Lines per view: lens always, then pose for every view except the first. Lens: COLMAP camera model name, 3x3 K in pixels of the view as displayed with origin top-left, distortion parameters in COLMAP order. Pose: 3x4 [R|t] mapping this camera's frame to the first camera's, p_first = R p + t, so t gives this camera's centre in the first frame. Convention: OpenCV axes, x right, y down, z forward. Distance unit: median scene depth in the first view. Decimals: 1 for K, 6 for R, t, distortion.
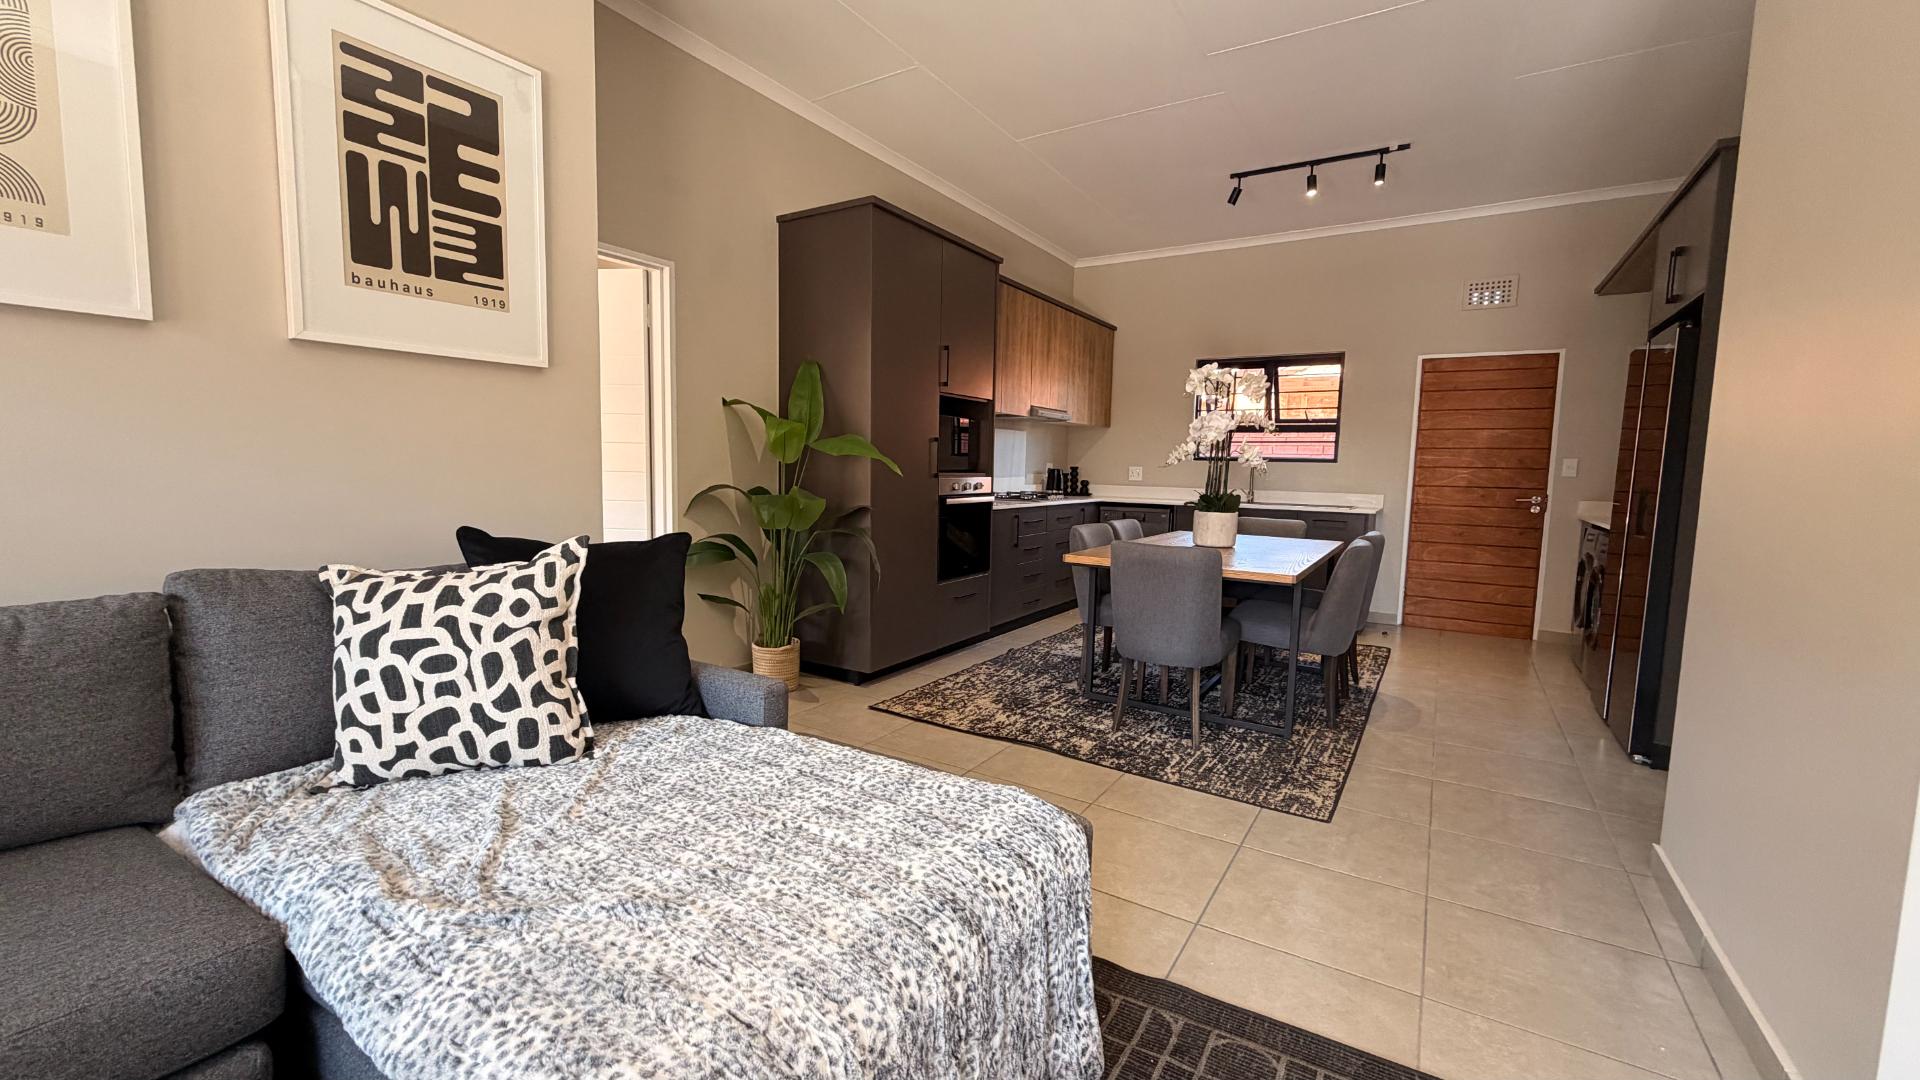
lens RADIAL K [[764.4, 0, 963.0], [0, 764.4, 540.1], [0, 0, 1]] dist [-0.001012, 0.000717]
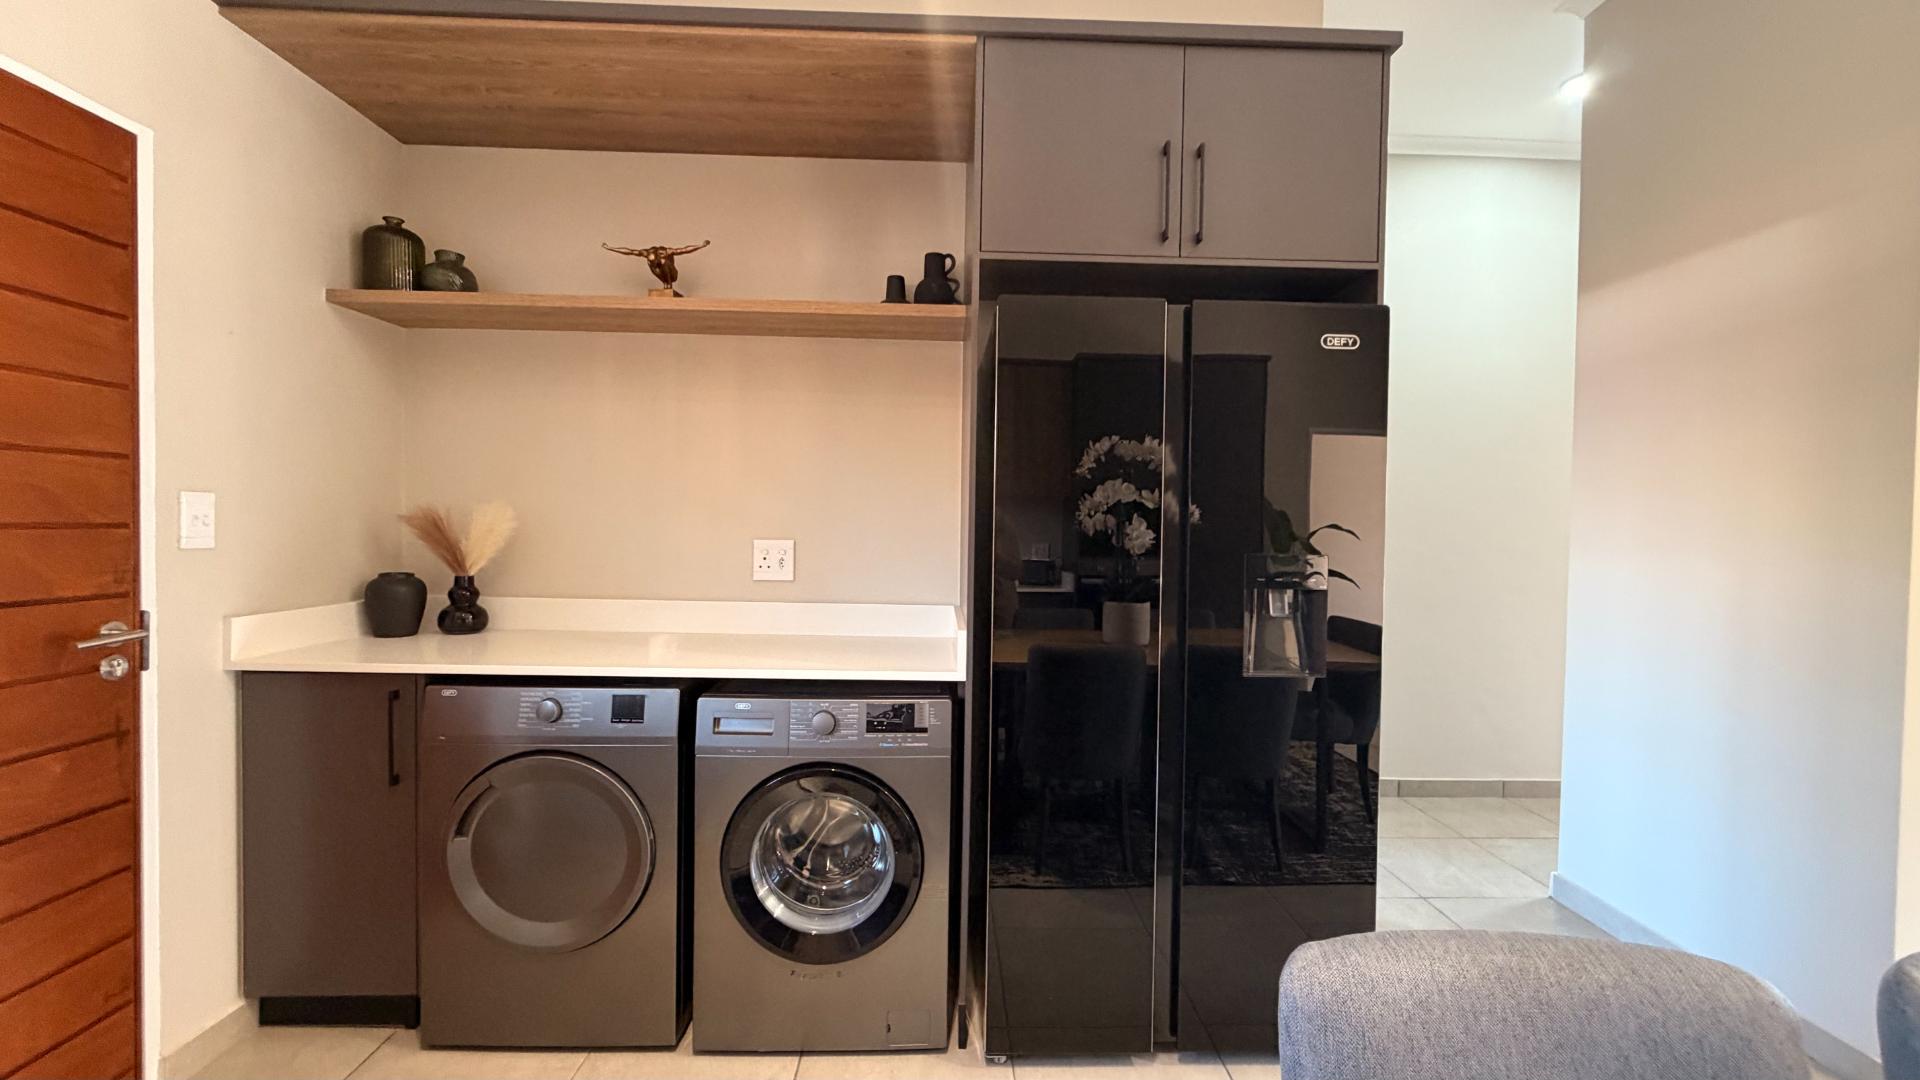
lens RADIAL K [[764.4, 0, 953.4], [0, 764.4, 539.0], [0, 0, 1]] dist [-0.001012, 0.000717]
pose [[-0.551990, -0.045978, 0.832582, 0.529096], [0.052453, 0.994587, 0.089700, -0.149391], [-0.832199, 0.093185, -0.546590, 1.375426]]
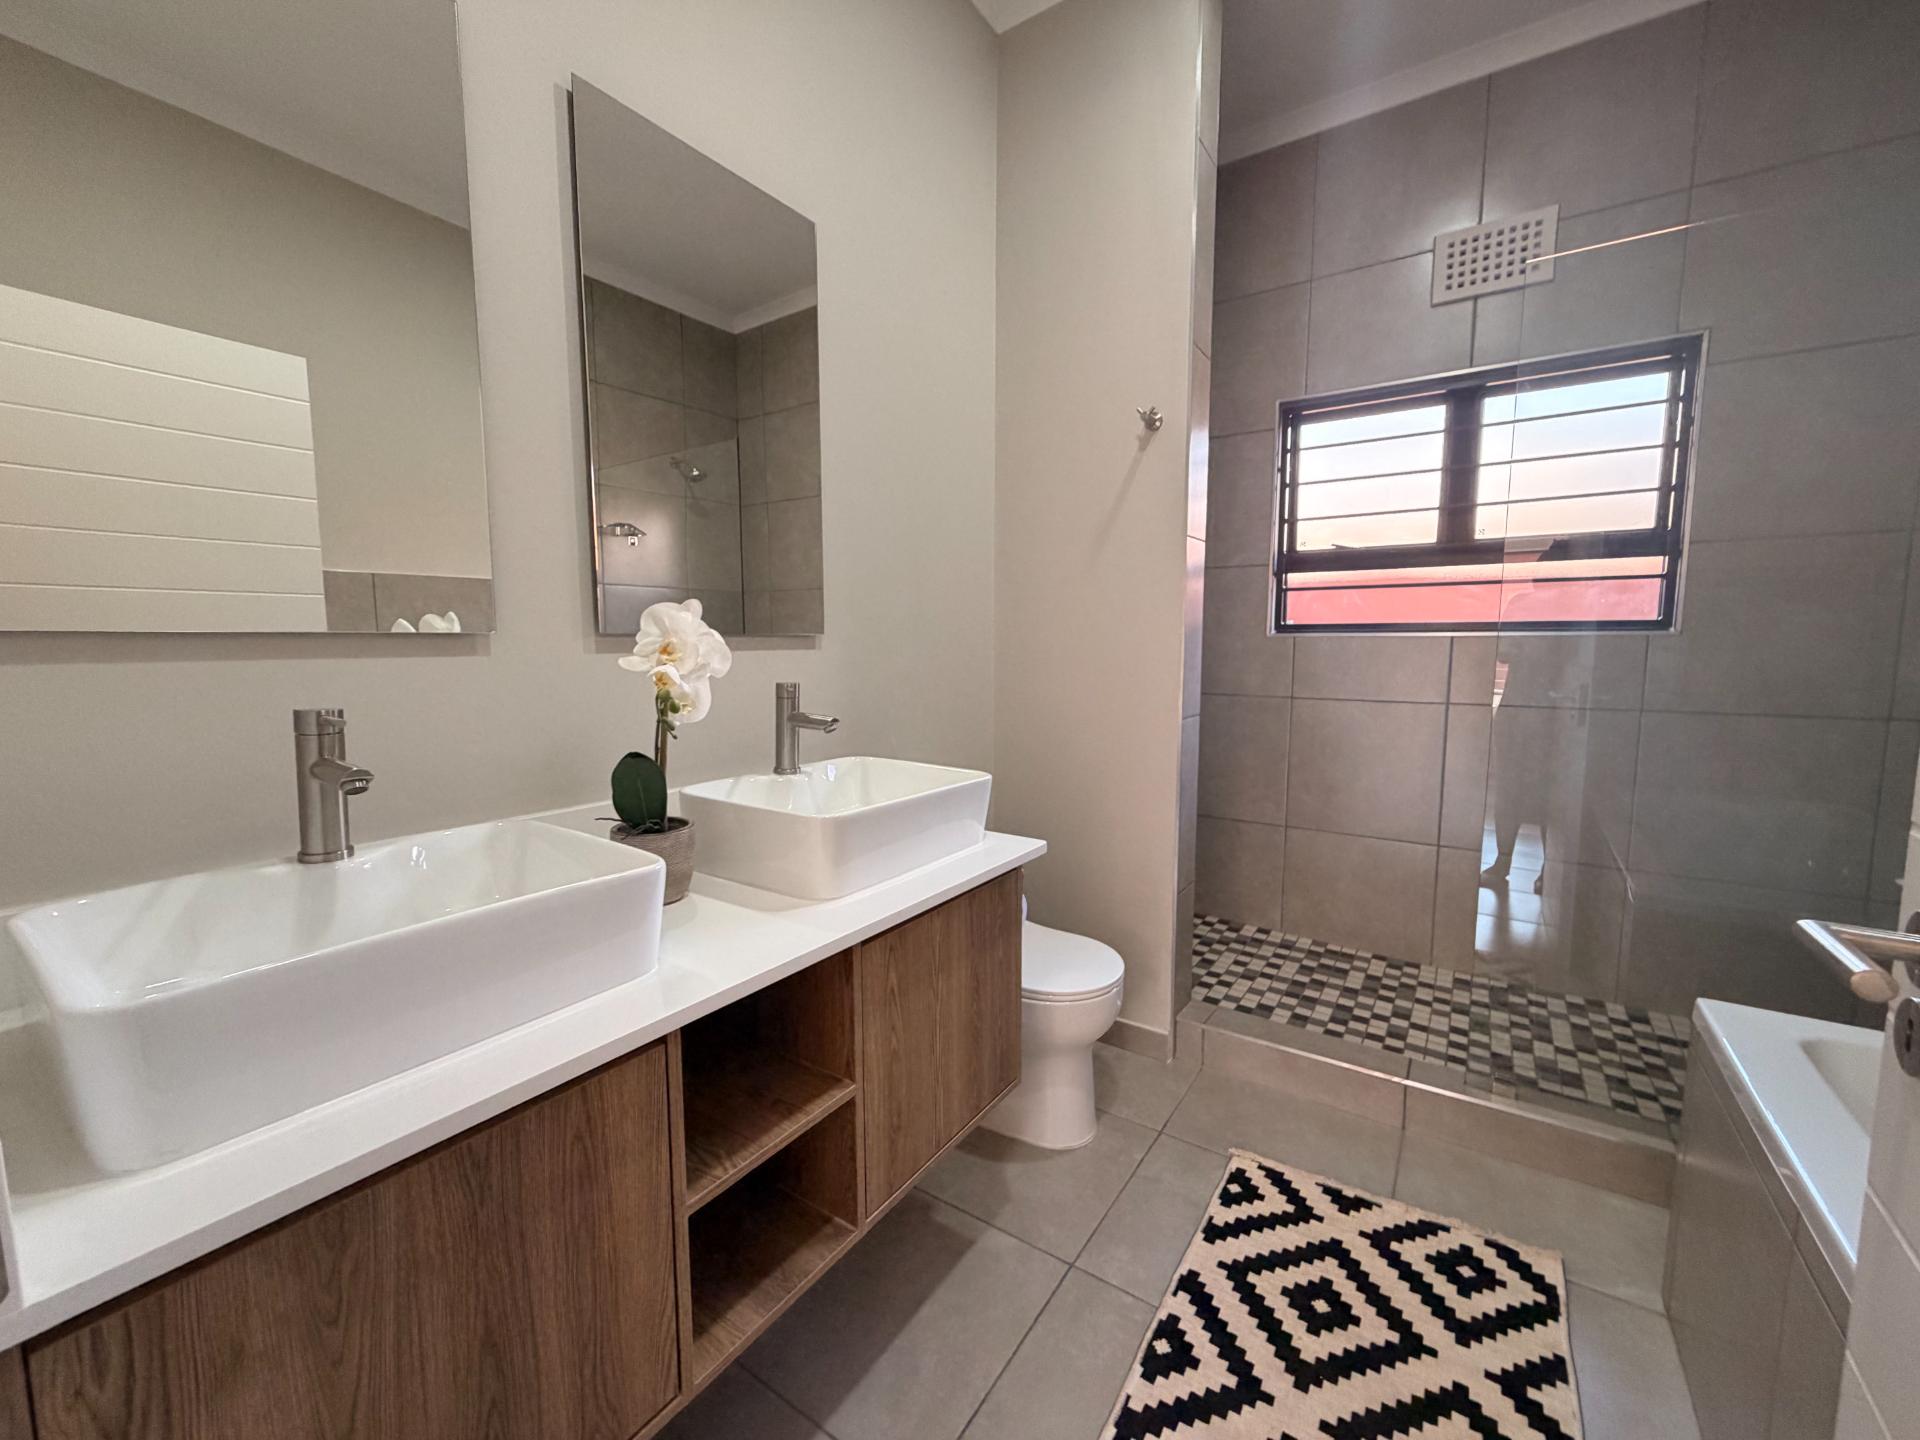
lens RADIAL K [[772.1, 0, 946.2], [0, 772.1, 713.6], [0, 0, 1]] dist [0.002602, 0.000466]
pose [[0.998770, -0.017474, -0.046398, 0.258666], [0.017567, 0.999844, 0.001609, -0.120258], [0.046363, -0.002422, 0.998922, 1.055511]]
